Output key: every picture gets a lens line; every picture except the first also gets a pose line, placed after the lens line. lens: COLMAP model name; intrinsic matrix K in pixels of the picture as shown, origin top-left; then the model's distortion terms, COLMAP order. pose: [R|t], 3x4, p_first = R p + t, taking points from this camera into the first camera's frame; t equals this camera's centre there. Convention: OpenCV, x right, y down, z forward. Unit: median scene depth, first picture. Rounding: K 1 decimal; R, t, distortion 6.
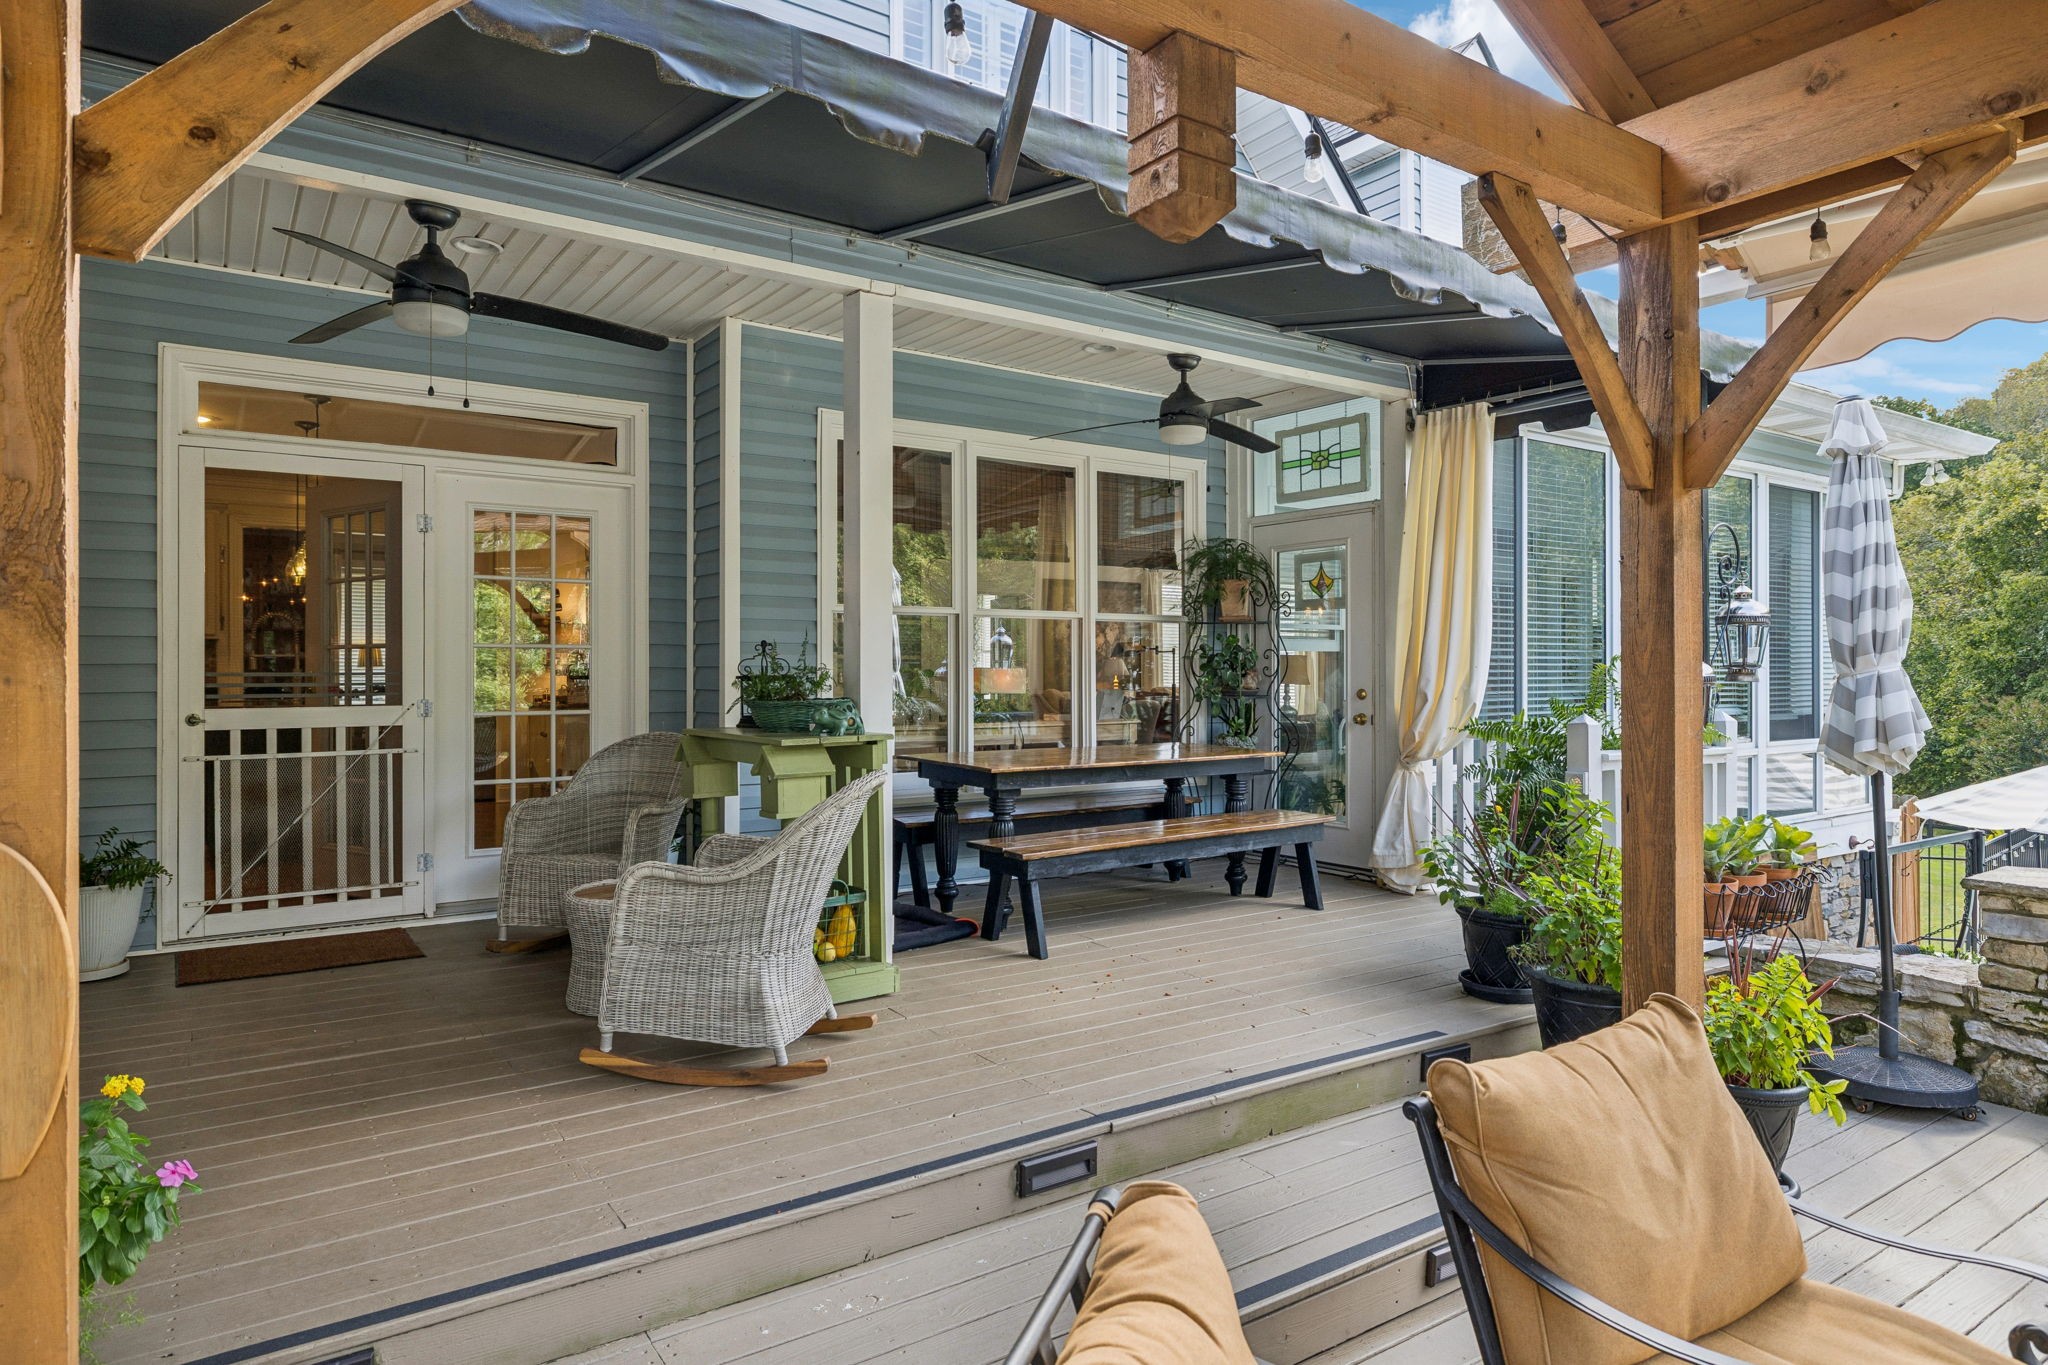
lens RADIAL K [[1204.1, 0, 1019.1], [0, 1204.1, 680.7], [0, 0, 1]] dist [0.008097, 0.001267]
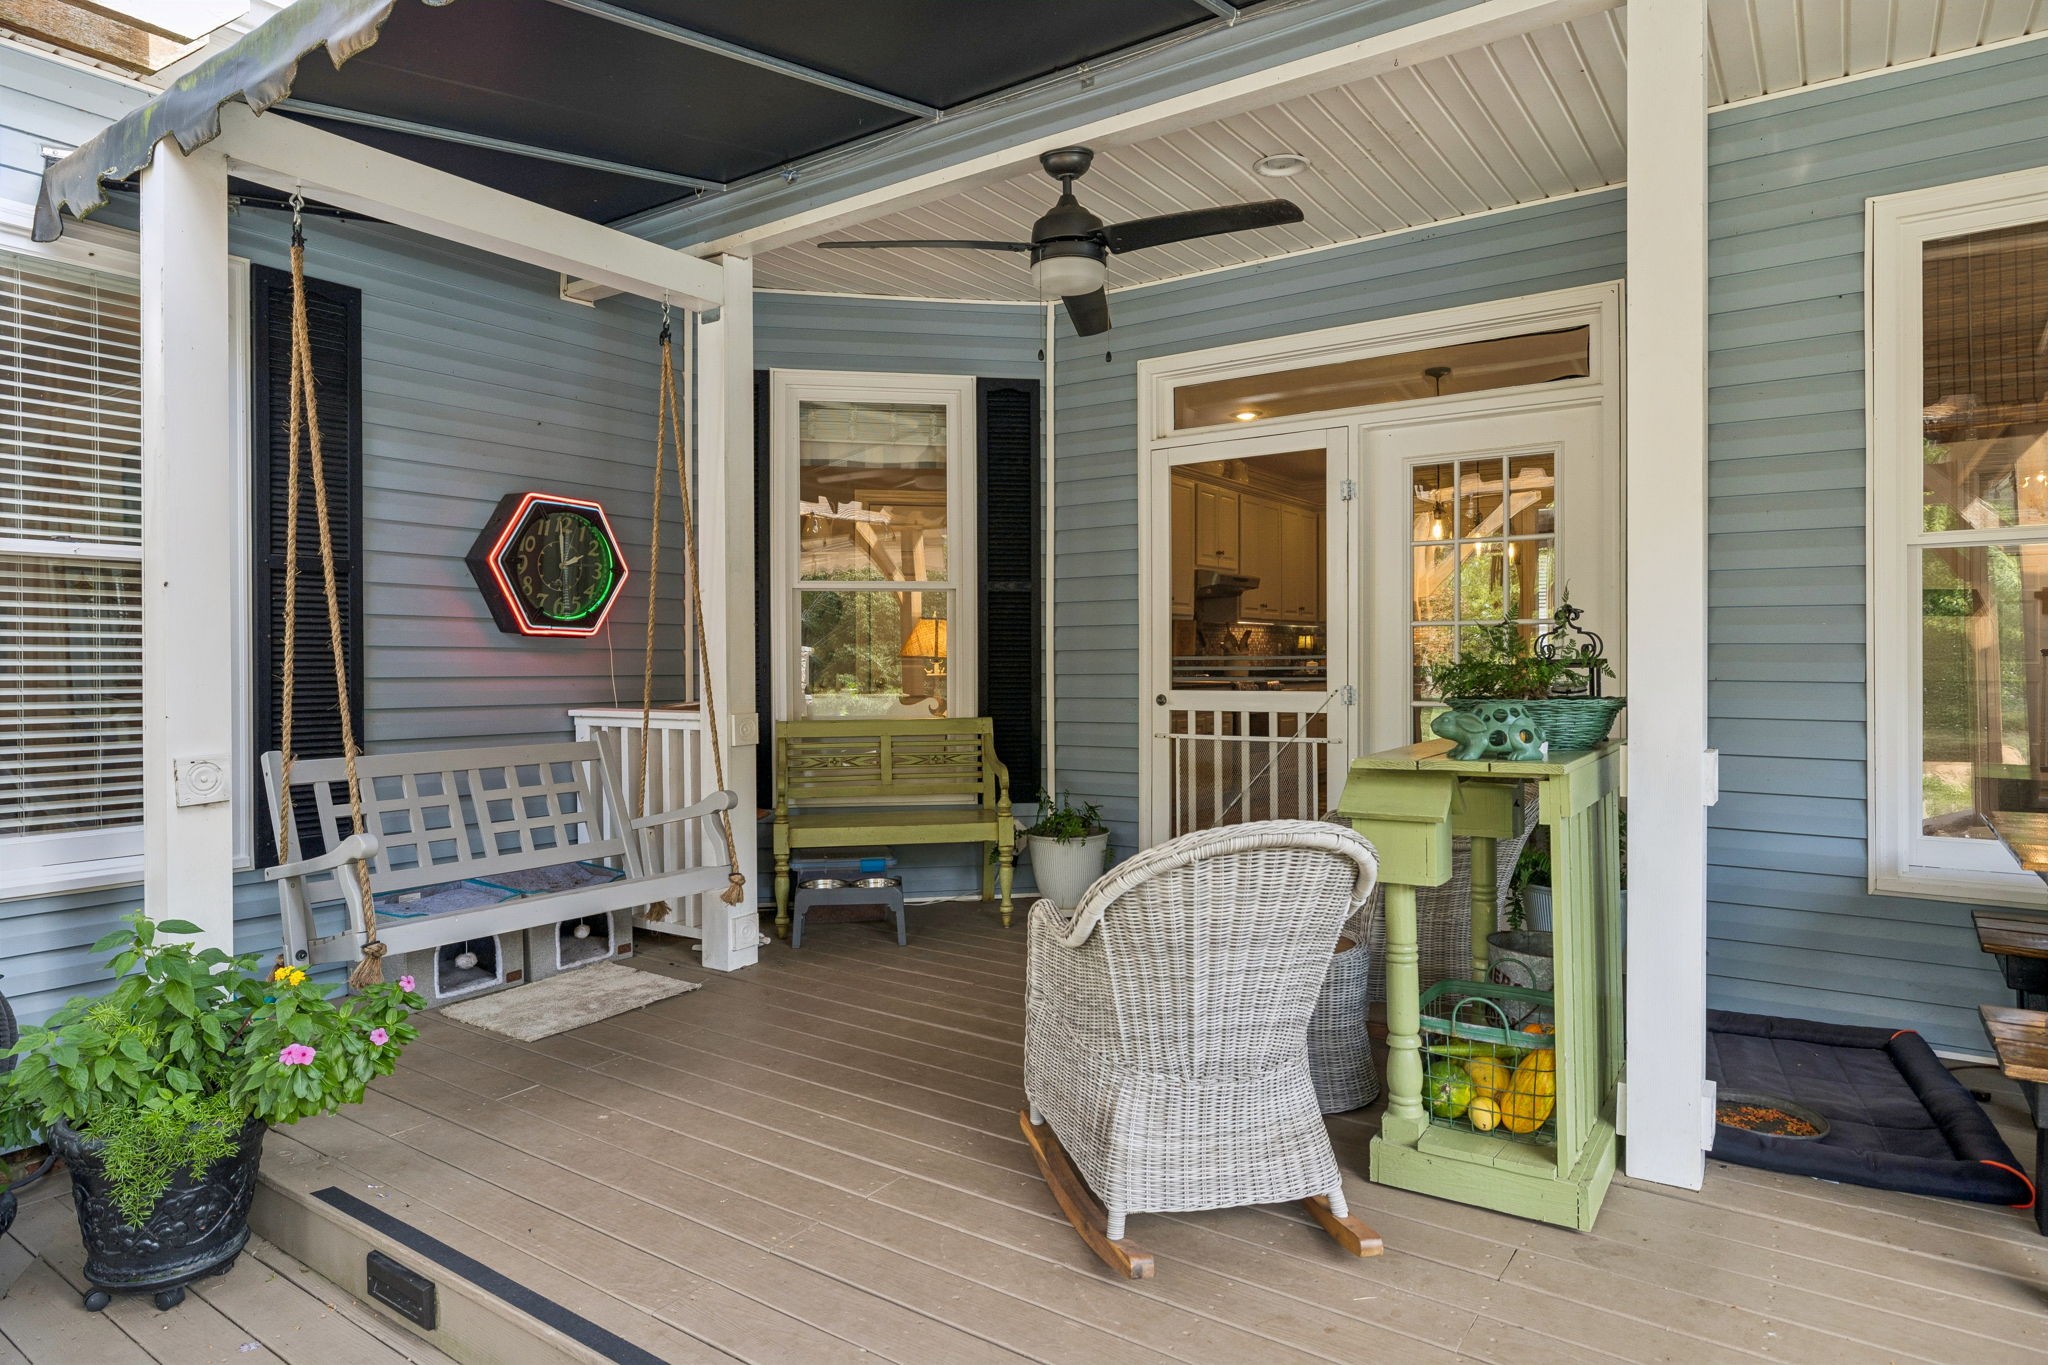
lens RADIAL K [[1204.1, 0, 1020.6], [0, 1204.1, 670.5], [0, 0, 1]] dist [0.008097, 0.001267]
pose [[0.346623, 0.008598, -0.937965, 0.271733], [-0.002103, 0.999963, 0.008389, -0.002734], [0.938002, -0.000935, 0.346628, 0.466870]]
